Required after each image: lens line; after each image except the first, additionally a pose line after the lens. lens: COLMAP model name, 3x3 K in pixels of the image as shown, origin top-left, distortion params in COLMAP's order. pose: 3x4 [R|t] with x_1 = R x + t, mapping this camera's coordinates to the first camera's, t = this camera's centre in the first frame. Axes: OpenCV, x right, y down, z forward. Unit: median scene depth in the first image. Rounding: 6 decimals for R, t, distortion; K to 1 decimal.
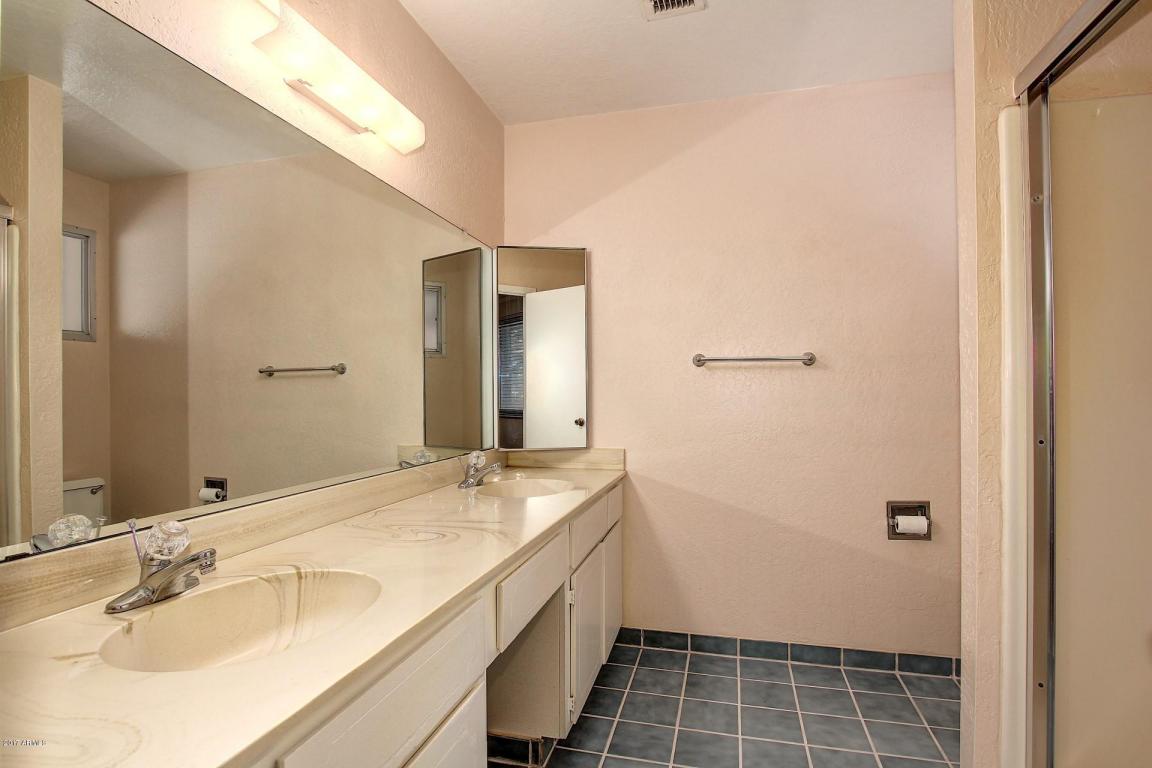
lens RADIAL K [[583.6, 0, 577.1], [0, 583.6, 387.2], [0, 0, 1]] dist [-0.005754, -0.000550]
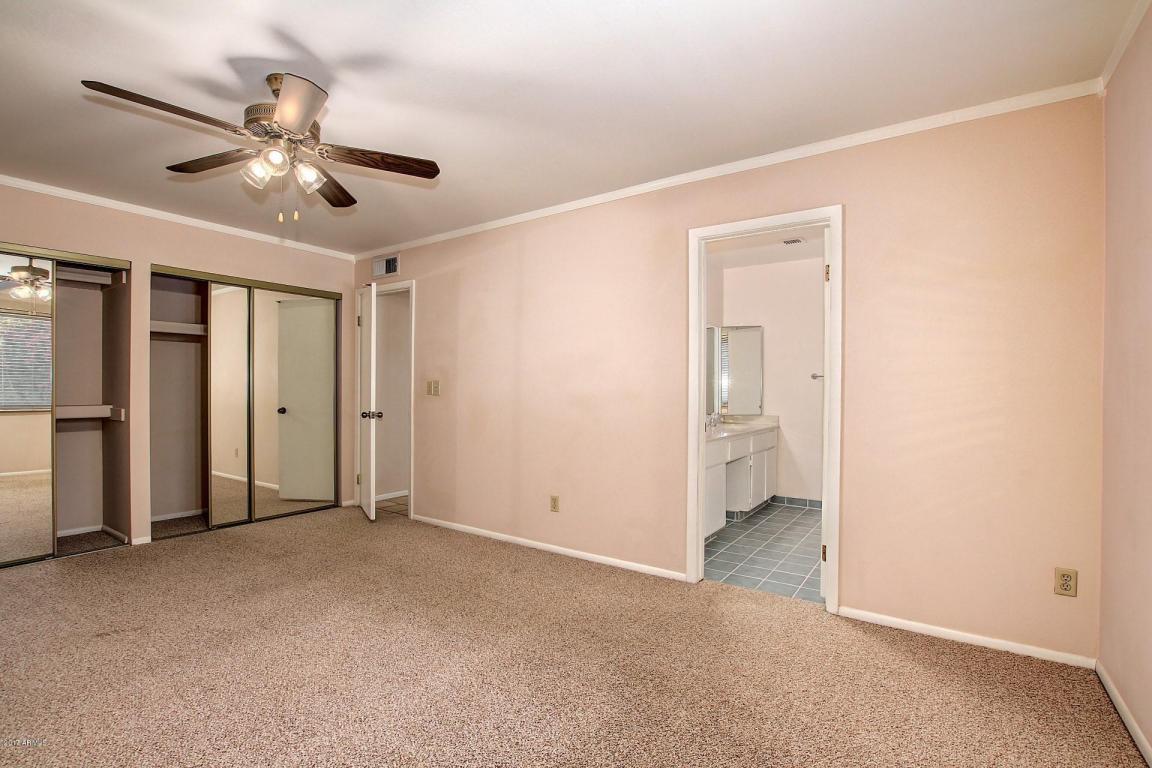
lens RADIAL K [[533.0, 0, 578.8], [0, 533.0, 386.9], [0, 0, 1]] dist [-0.024107, 0.000790]
pose [[0.939507, 0.008545, -0.342423, 0.060277], [-0.007198, 0.999961, 0.005203, -0.010276], [0.342454, -0.002423, 0.939531, -1.186749]]
